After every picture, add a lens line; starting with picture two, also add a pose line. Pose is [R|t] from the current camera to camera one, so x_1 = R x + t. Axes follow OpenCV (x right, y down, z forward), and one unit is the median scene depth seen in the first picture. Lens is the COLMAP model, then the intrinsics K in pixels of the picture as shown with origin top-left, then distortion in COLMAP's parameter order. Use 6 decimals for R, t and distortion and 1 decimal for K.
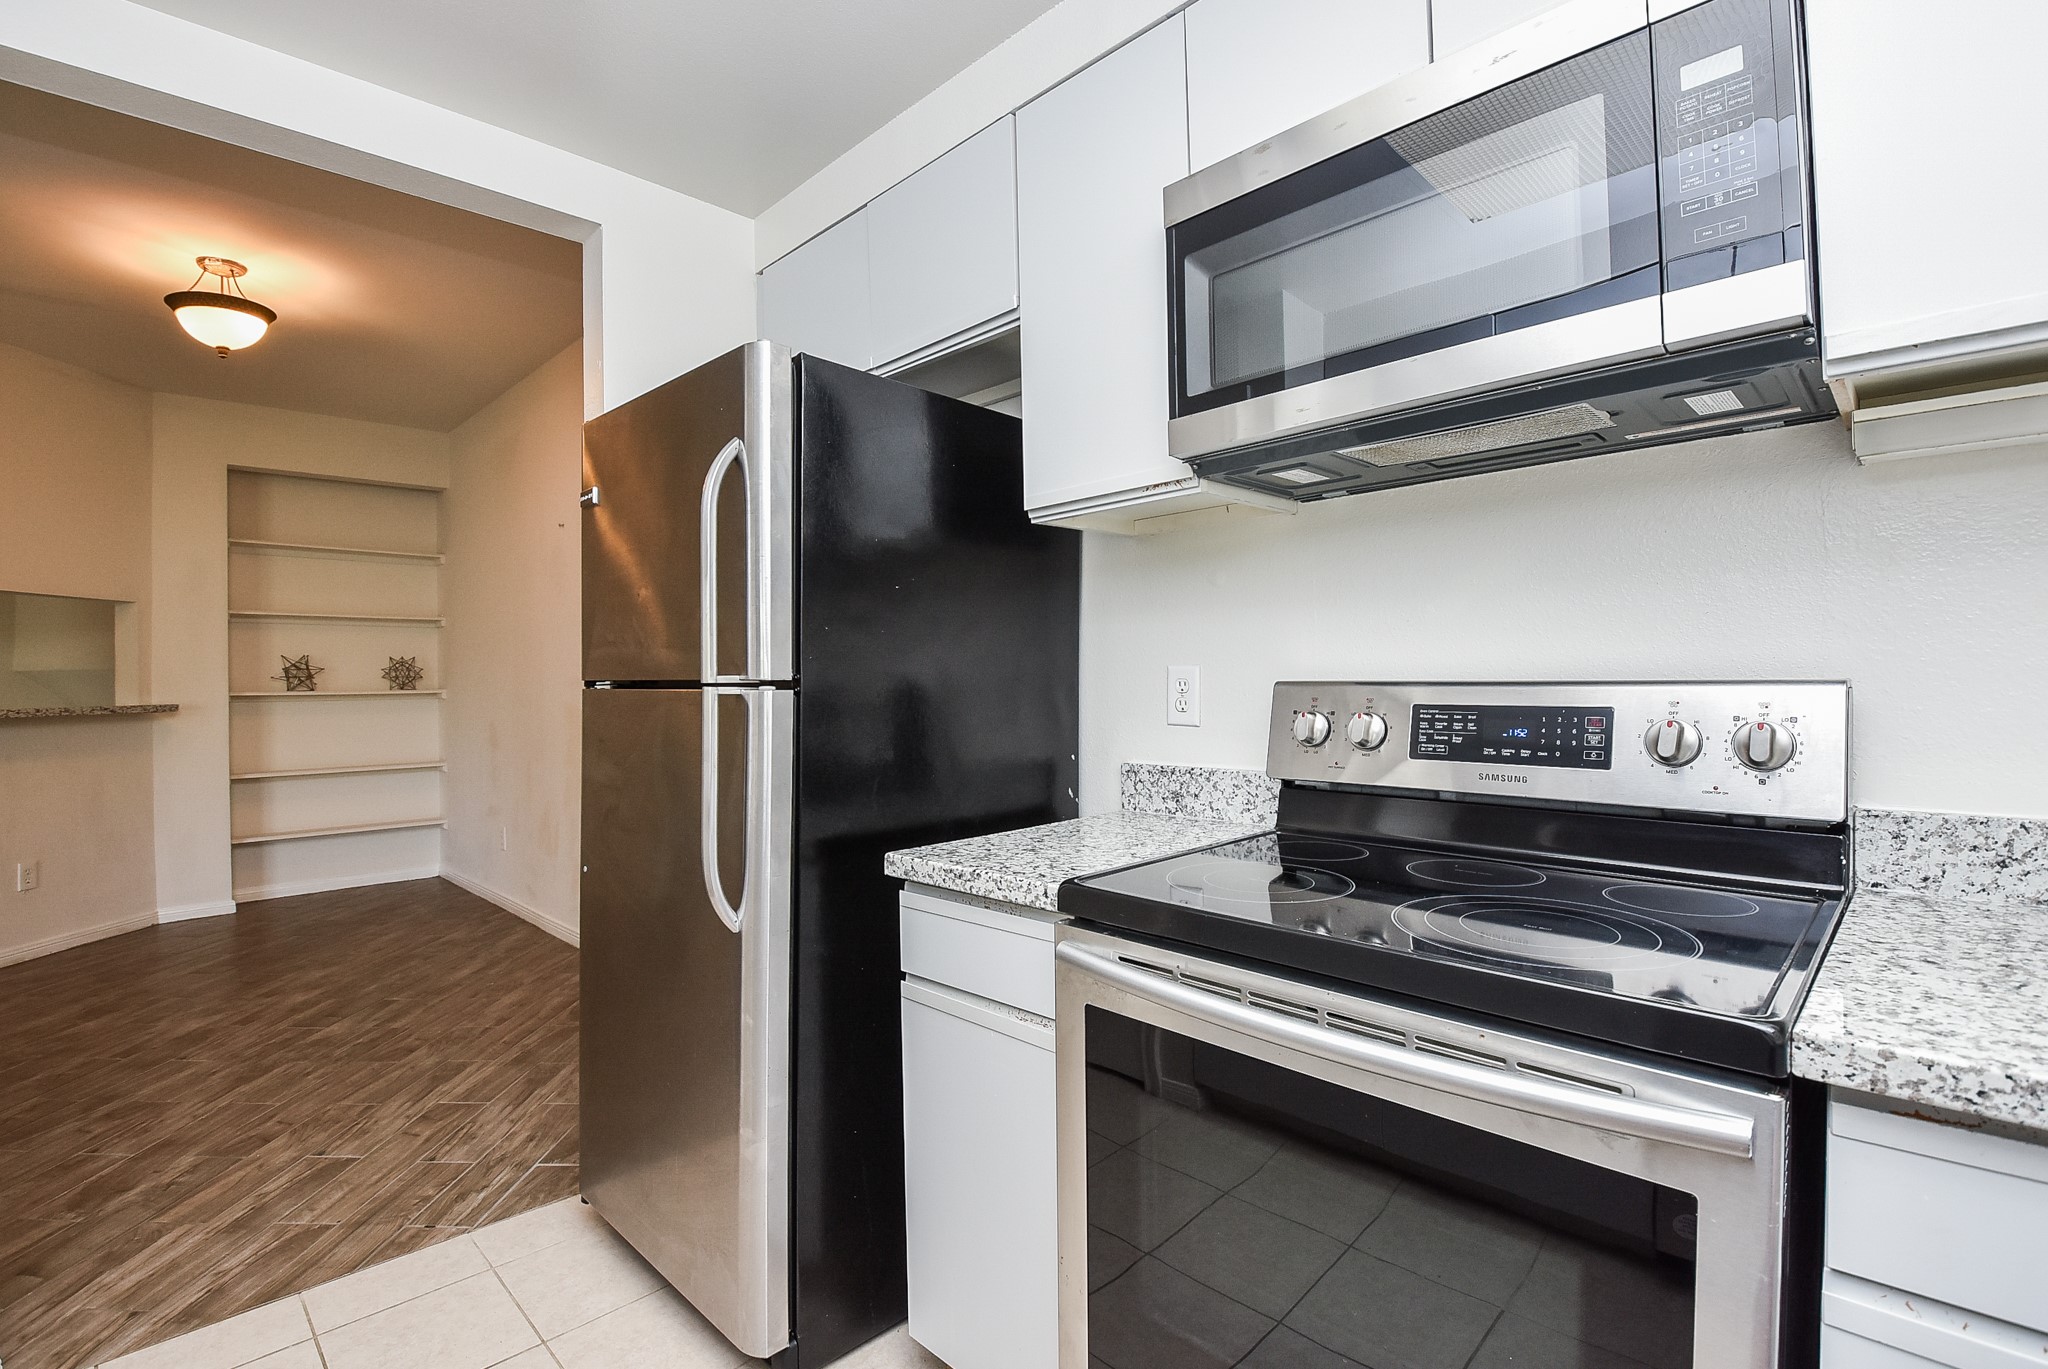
lens RADIAL K [[922.6, 0, 1036.8], [0, 922.6, 689.1], [0, 0, 1]] dist [-0.001988, -0.015332]
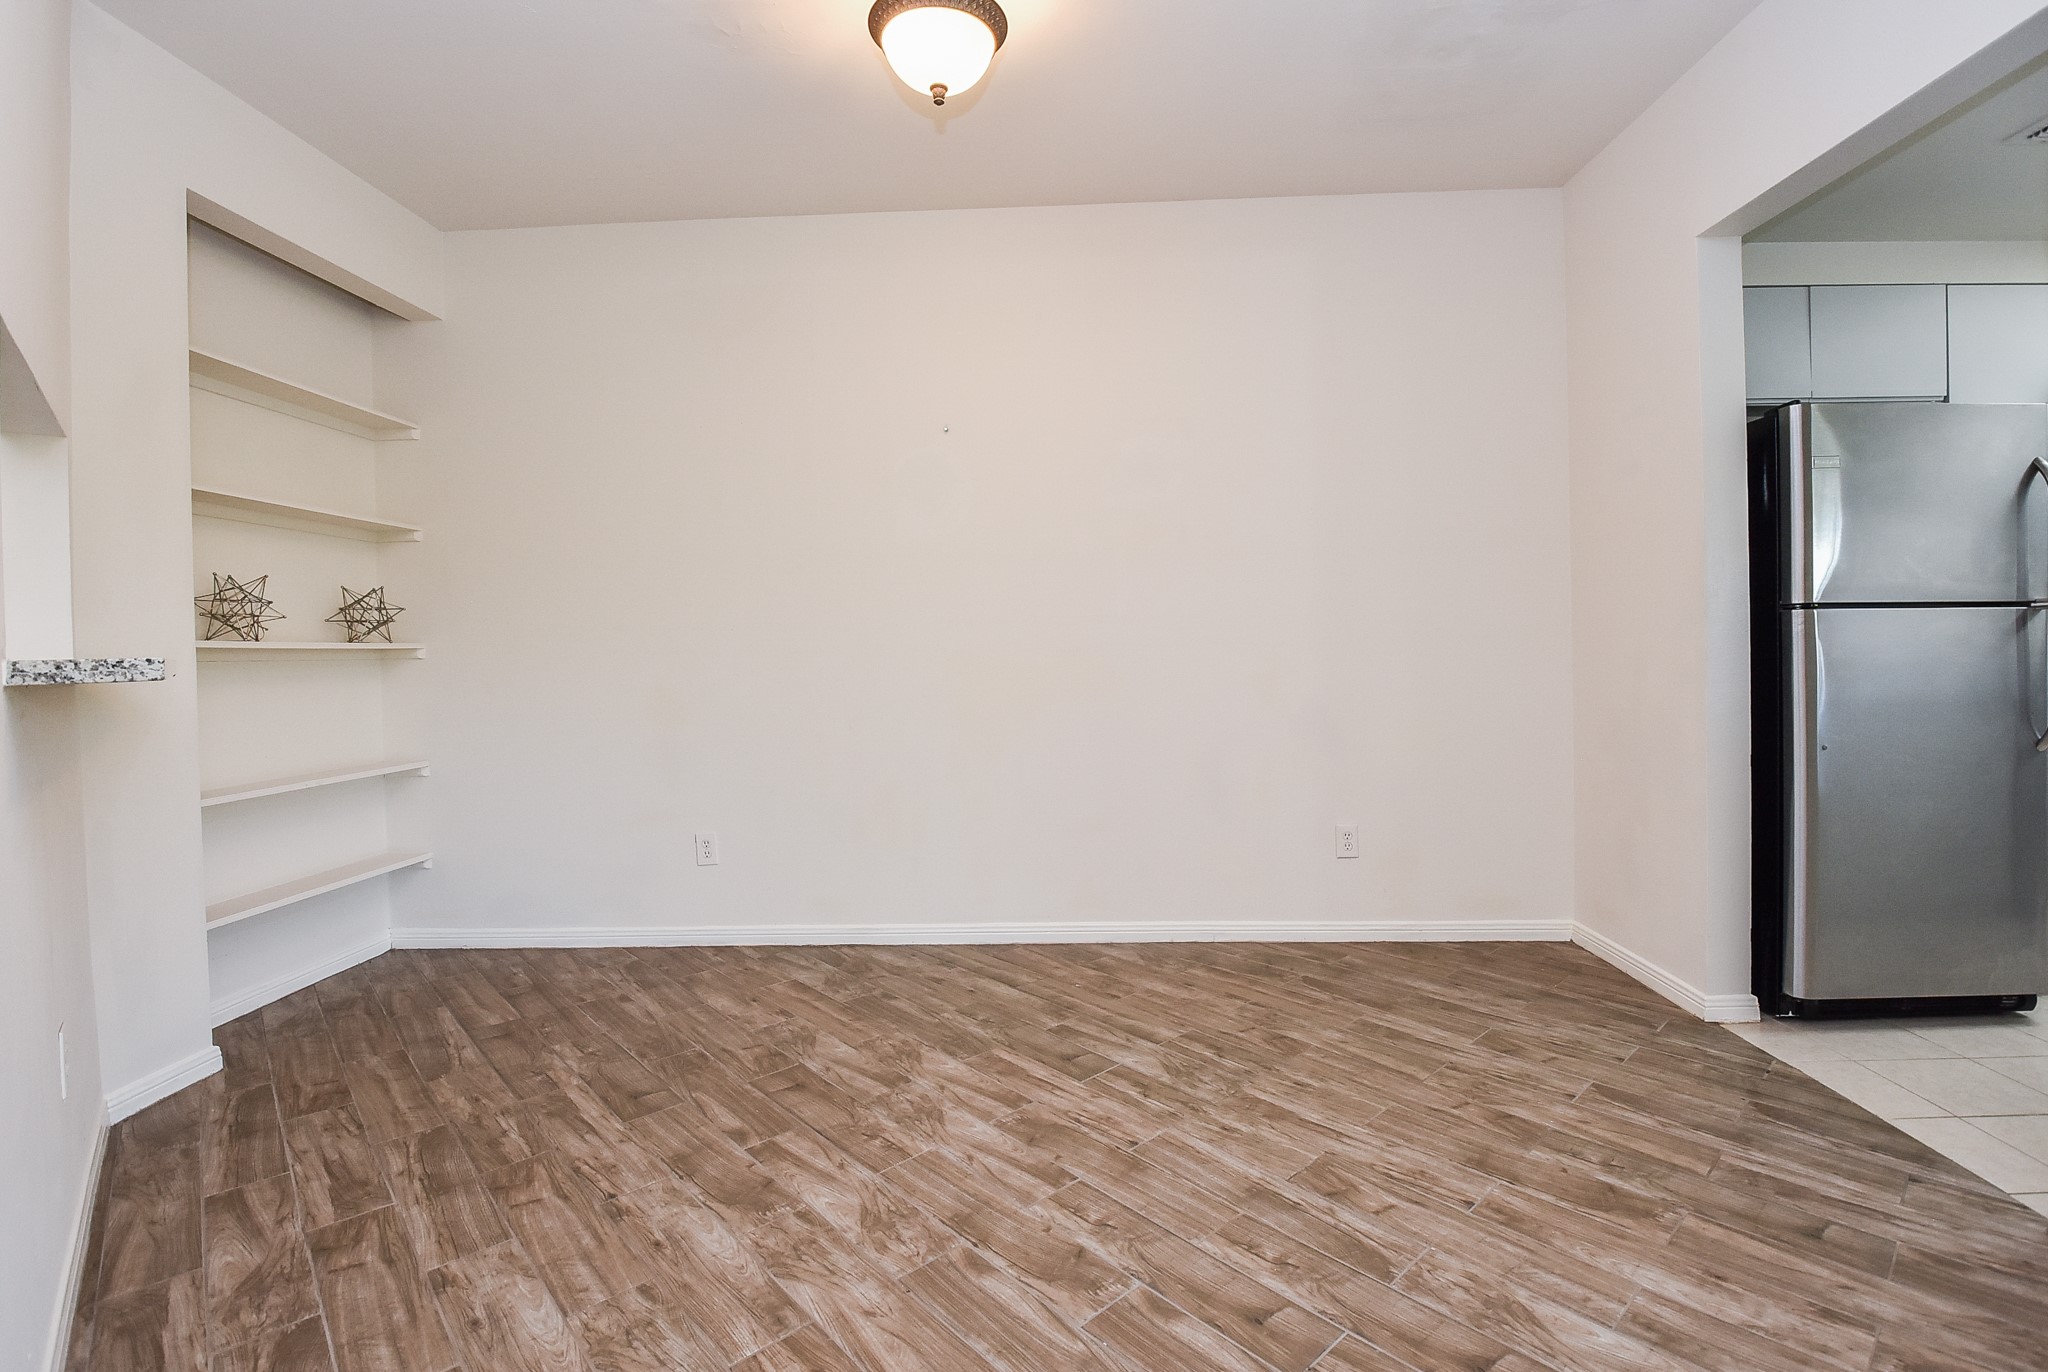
lens RADIAL K [[922.6, 0, 1032.1], [0, 922.6, 688.6], [0, 0, 1]] dist [-0.001988, -0.015332]
pose [[0.751724, -0.036521, 0.658466, -0.917767], [0.017994, 0.999230, 0.034878, 0.021385], [-0.659233, -0.014370, 0.751802, 0.330658]]
